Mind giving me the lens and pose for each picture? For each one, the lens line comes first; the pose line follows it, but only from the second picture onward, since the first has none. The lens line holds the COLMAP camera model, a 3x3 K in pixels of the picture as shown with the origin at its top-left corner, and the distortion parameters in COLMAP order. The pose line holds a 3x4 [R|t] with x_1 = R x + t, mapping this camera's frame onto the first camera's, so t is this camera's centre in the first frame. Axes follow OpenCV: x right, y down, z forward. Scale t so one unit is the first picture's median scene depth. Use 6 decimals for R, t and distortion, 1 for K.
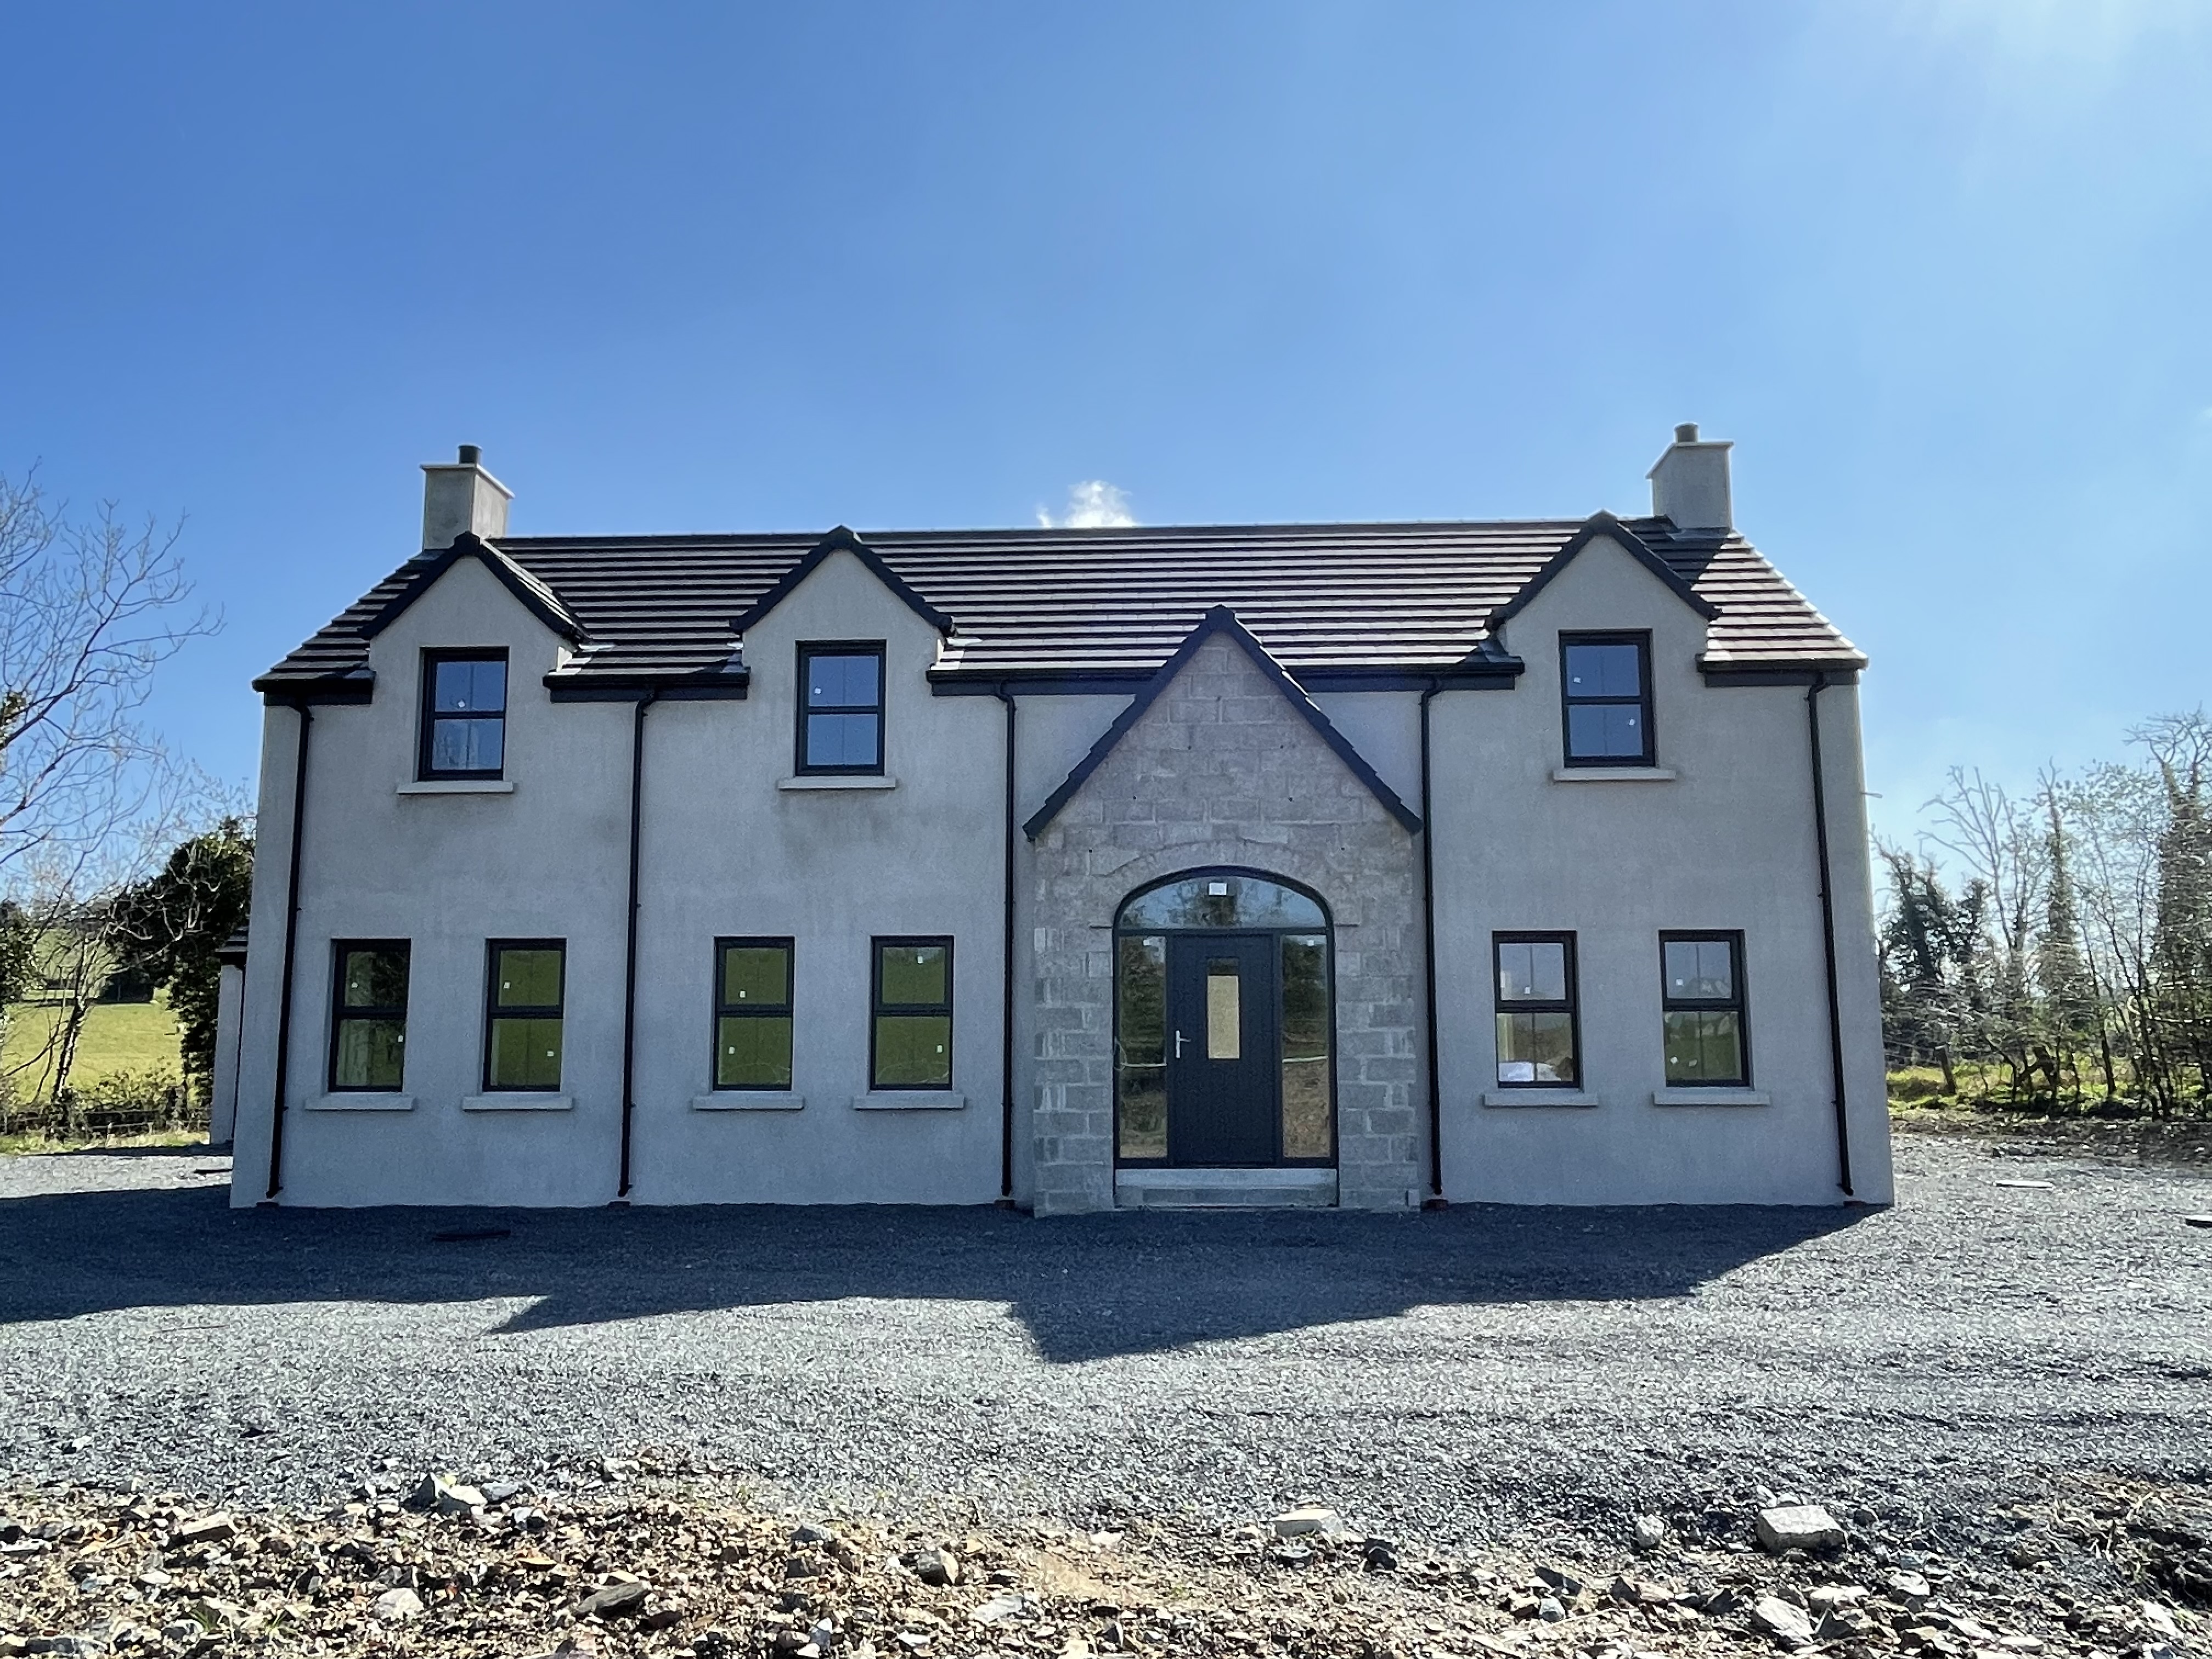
lens RADIAL K [[1616.5, 0, 1106.0], [0, 1616.5, 829.5], [0, 0, 1]] dist [-0.000522, -0.002911]
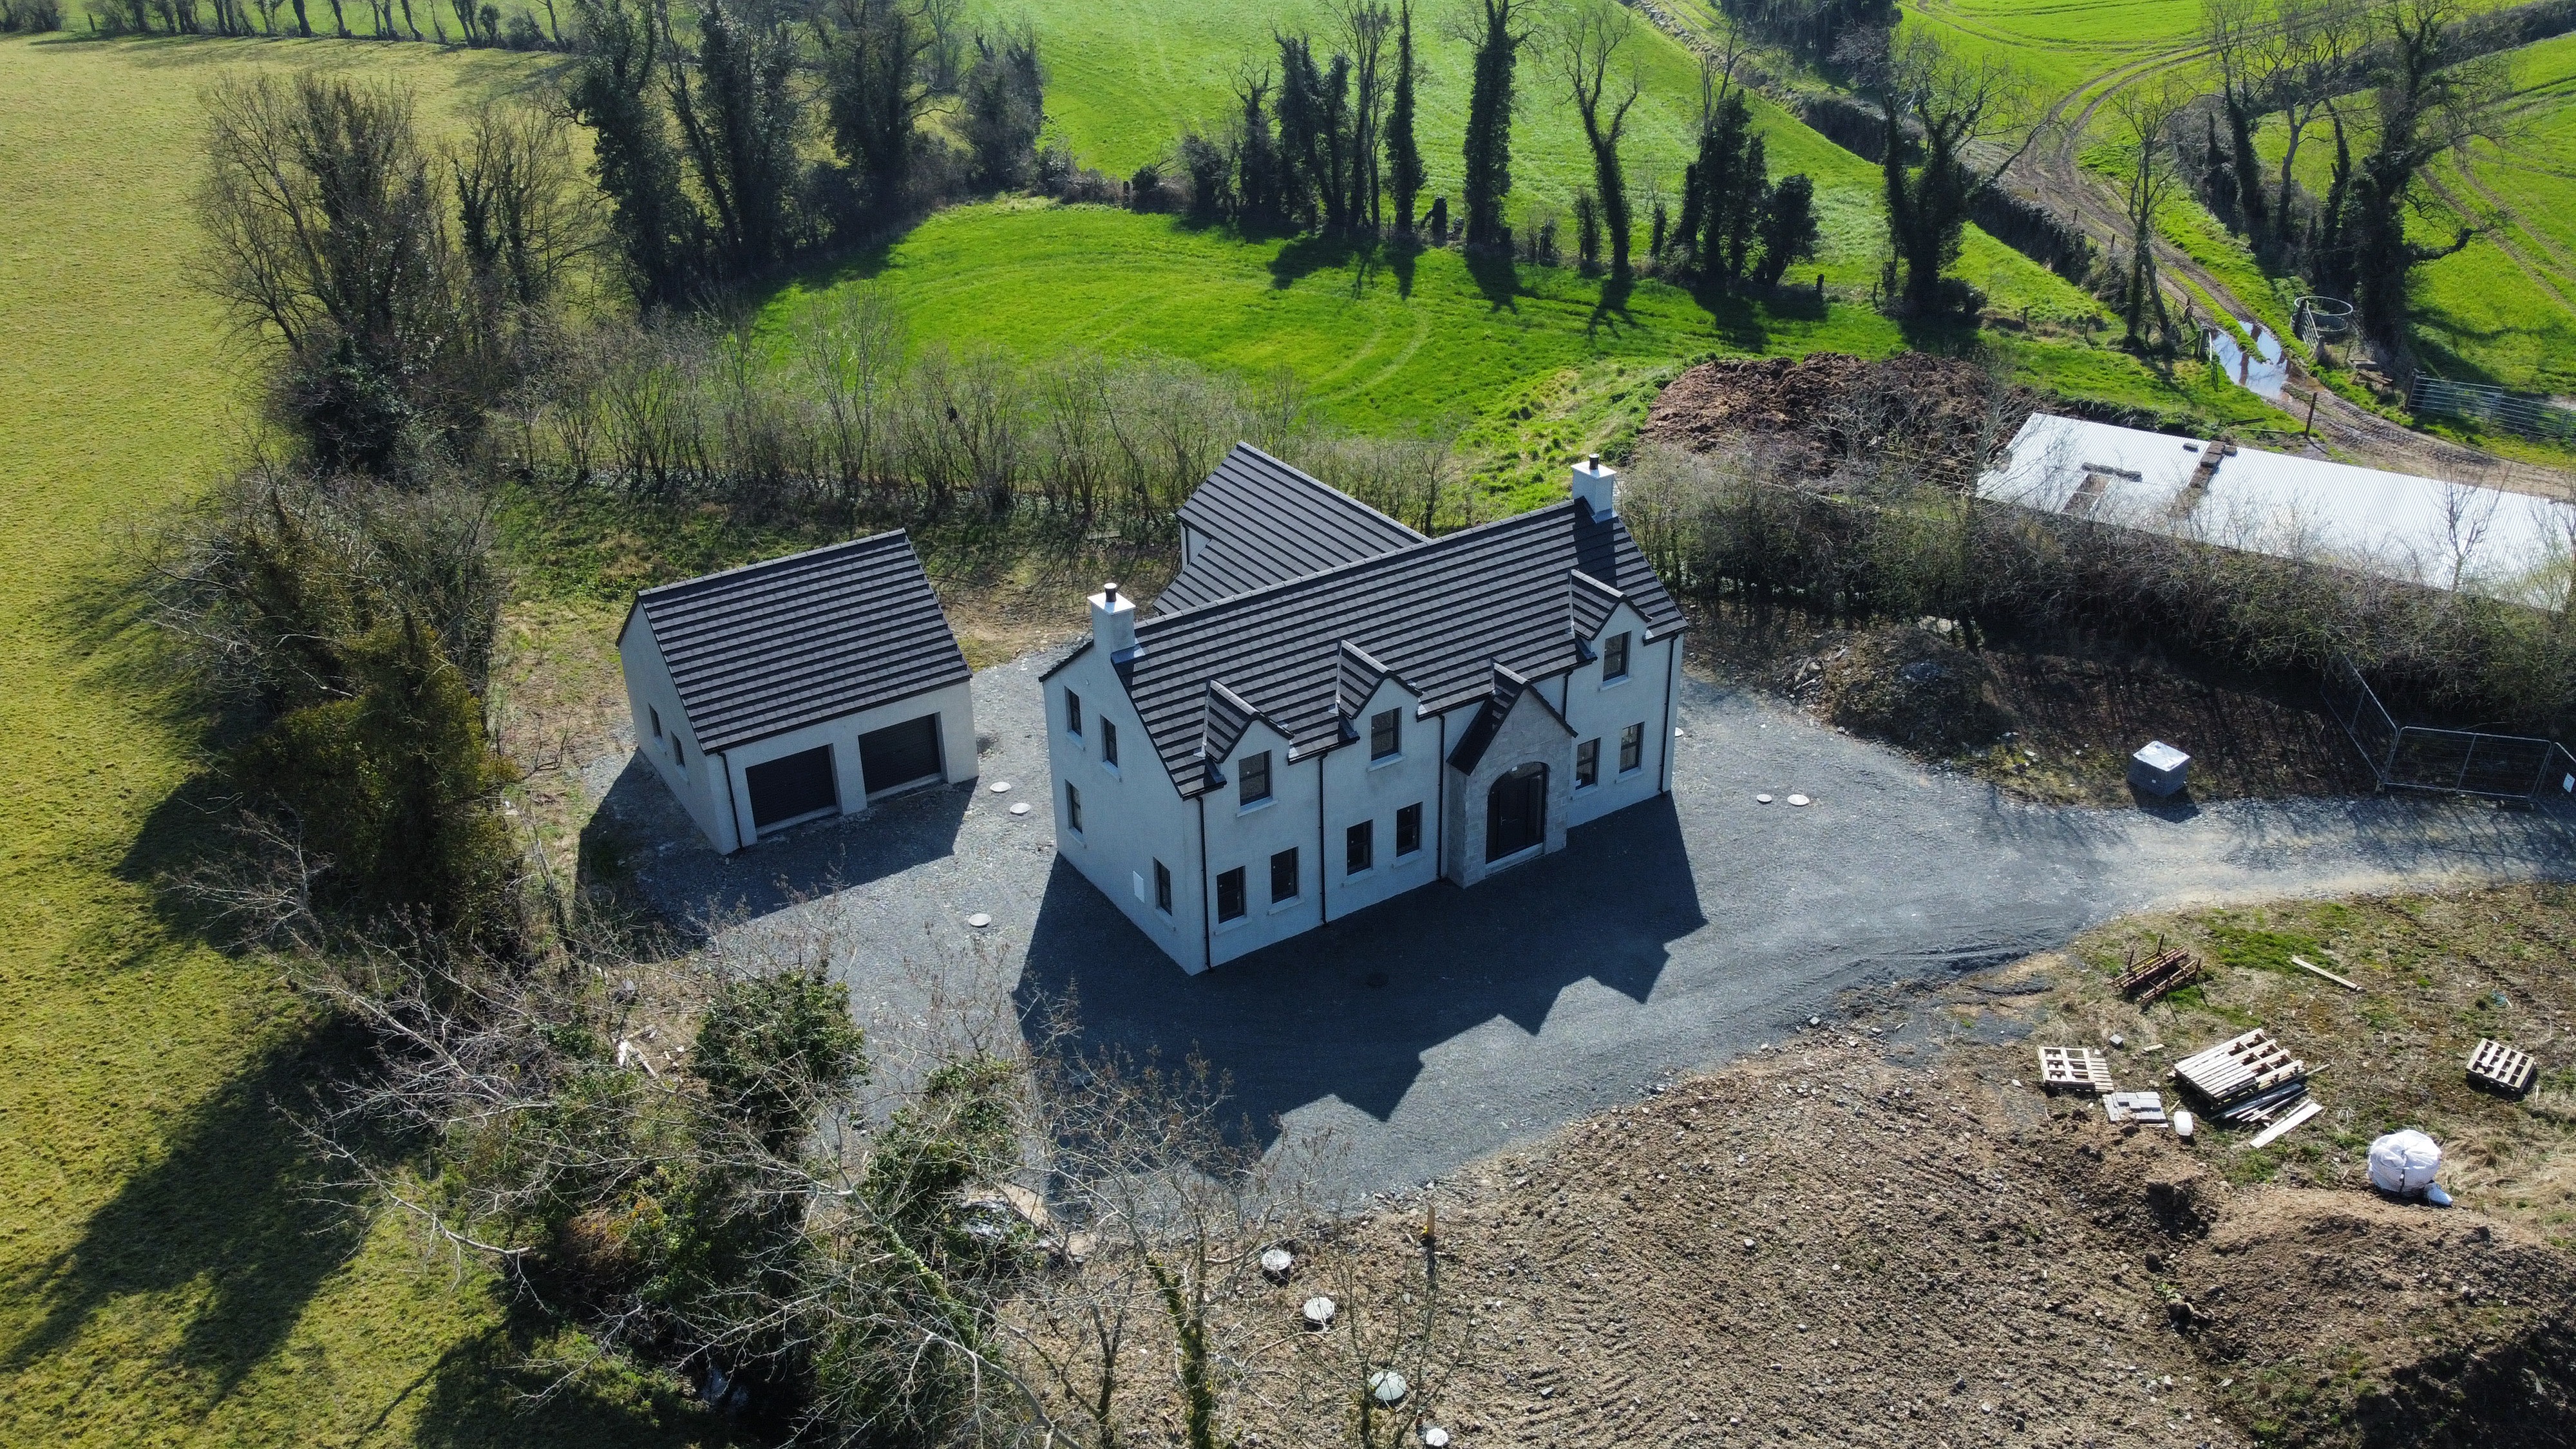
lens RADIAL K [[1952.4, 0, 1288.0], [0, 1952.4, 724.5], [0, 0, 1]] dist [0.000651, -0.001305]
pose [[0.811585, -0.283235, 0.510986, -1.896292], [-0.066496, 0.824161, 0.562439, -1.844391], [-0.580437, -0.490445, 0.650043, -0.893969]]
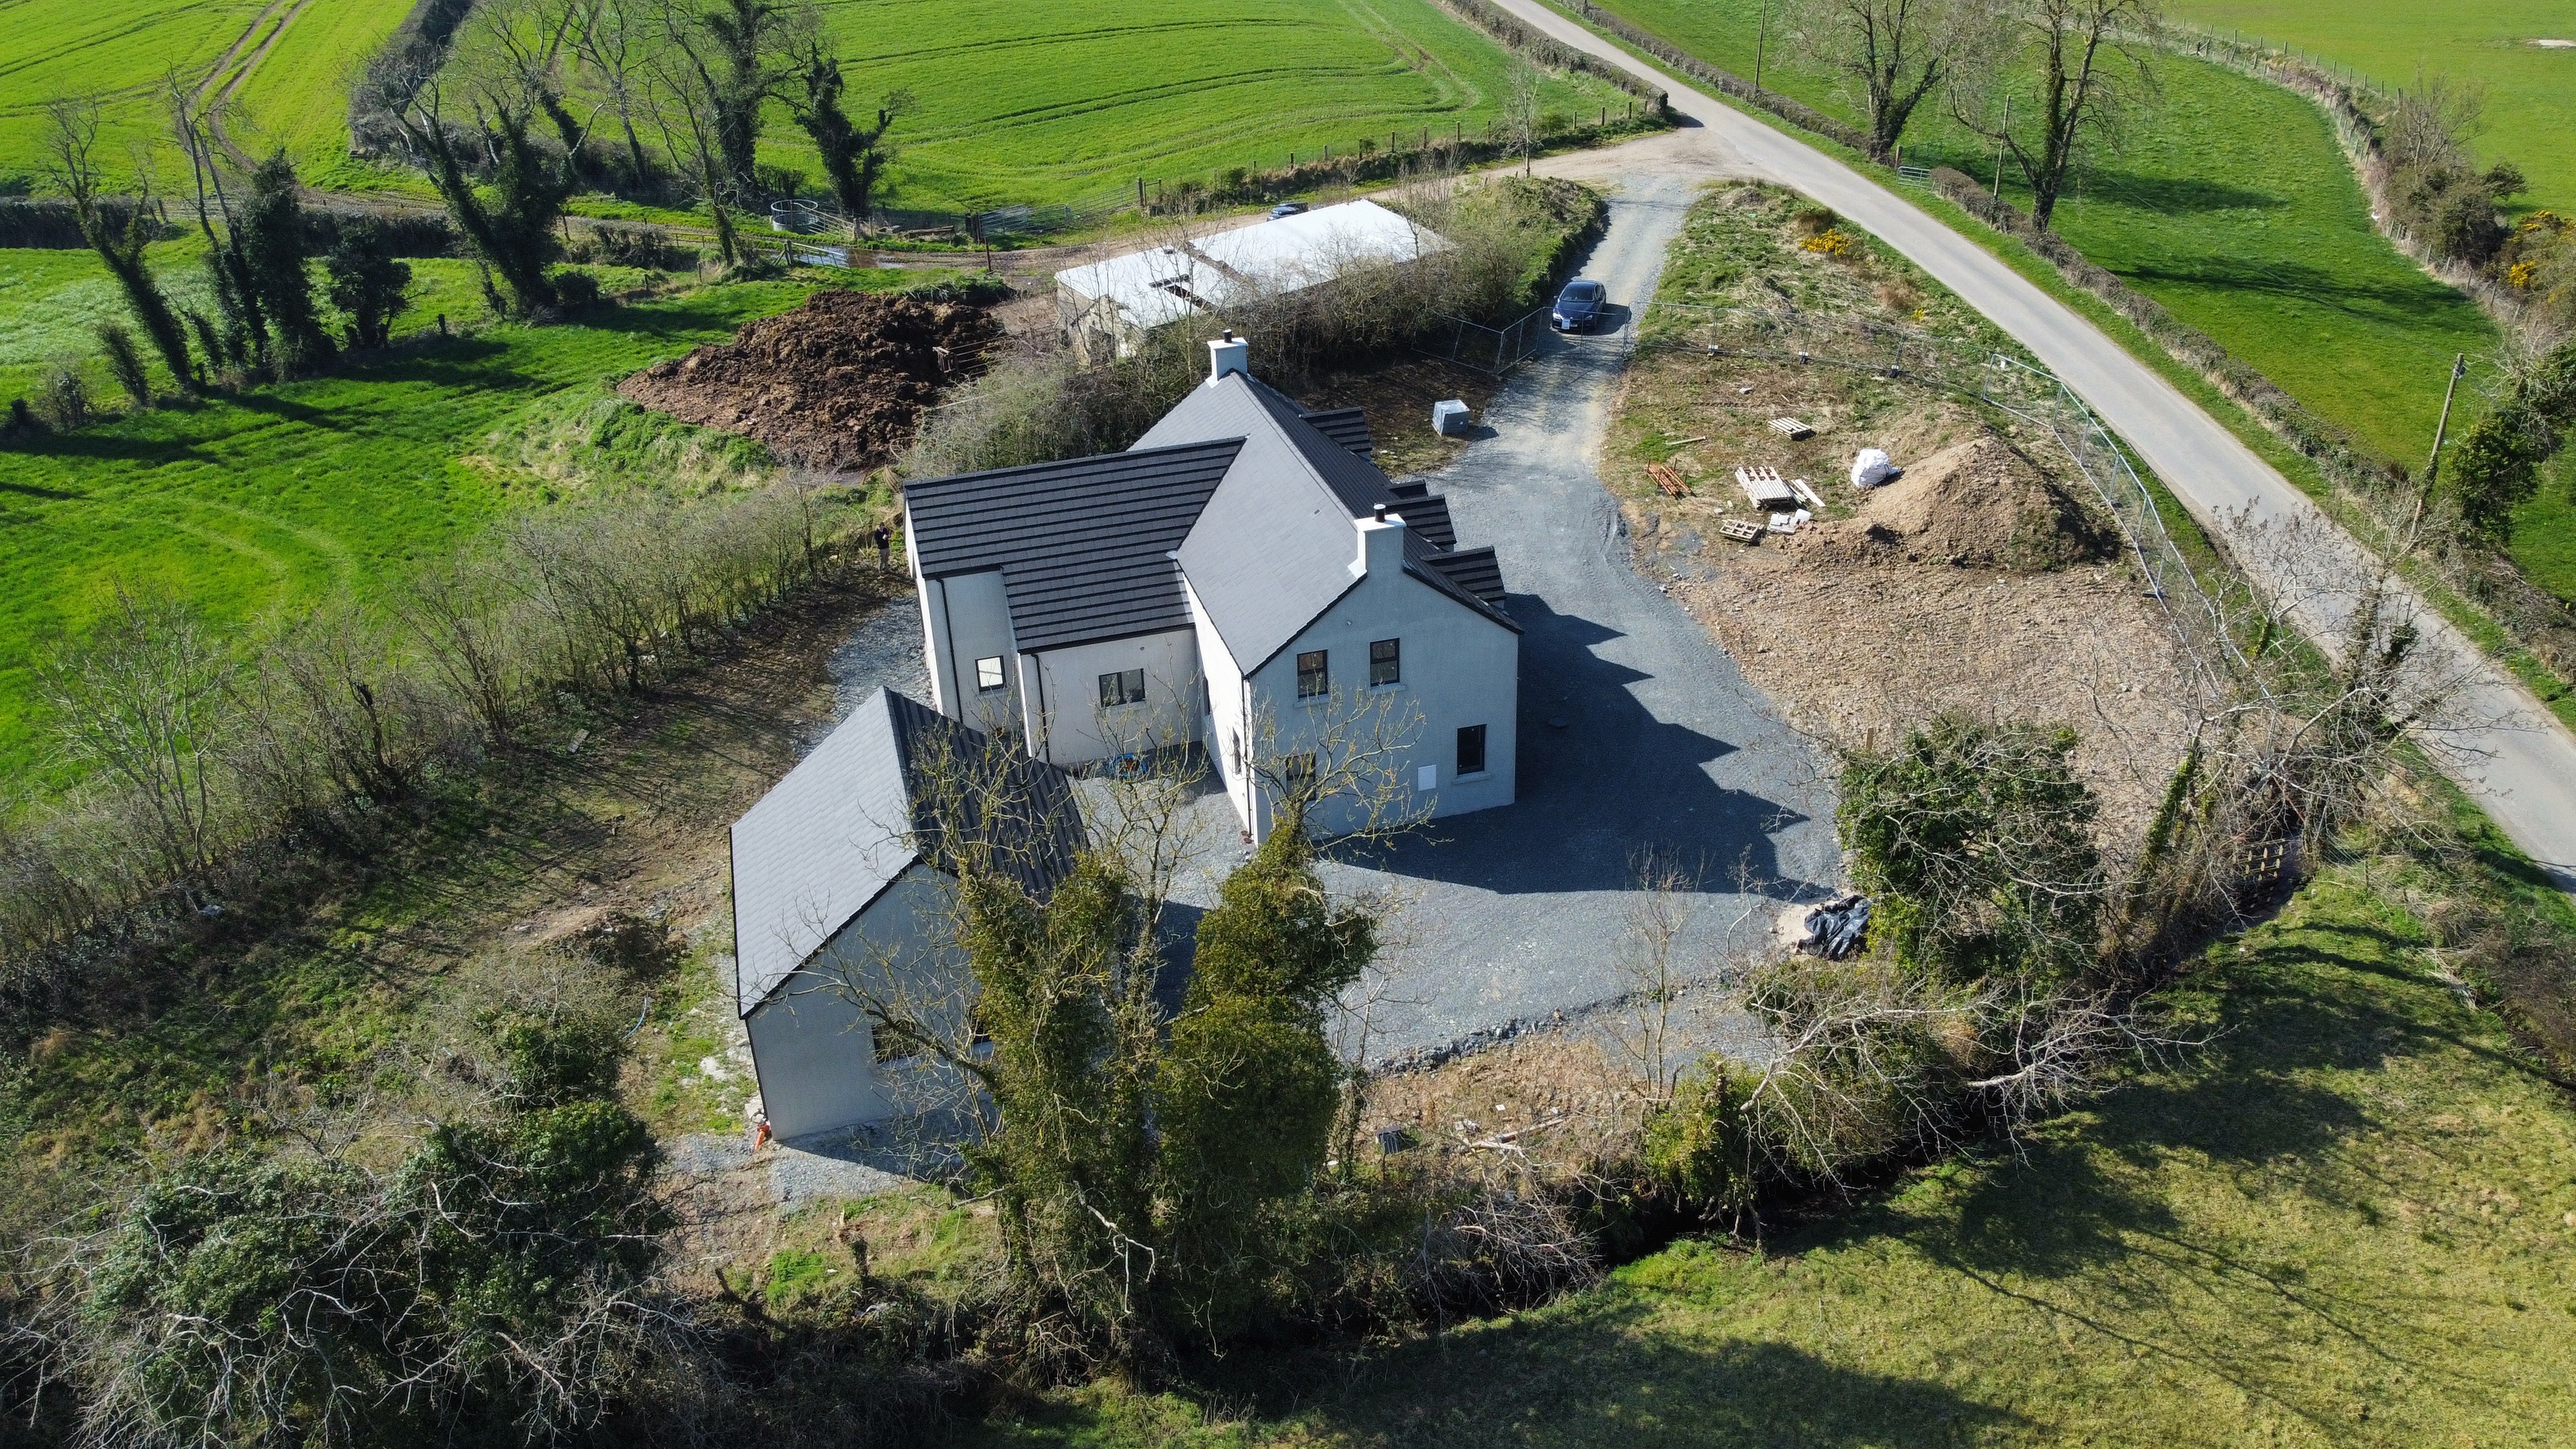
lens RADIAL K [[1952.4, 0, 1288.0], [0, 1952.4, 724.5], [0, 0, 1]] dist [0.000651, -0.001305]
pose [[-0.312827, -0.446486, 0.838325, -3.234801], [-0.092631, 0.892758, 0.440911, -1.357611], [-0.945282, 0.060274, -0.320637, 2.478337]]
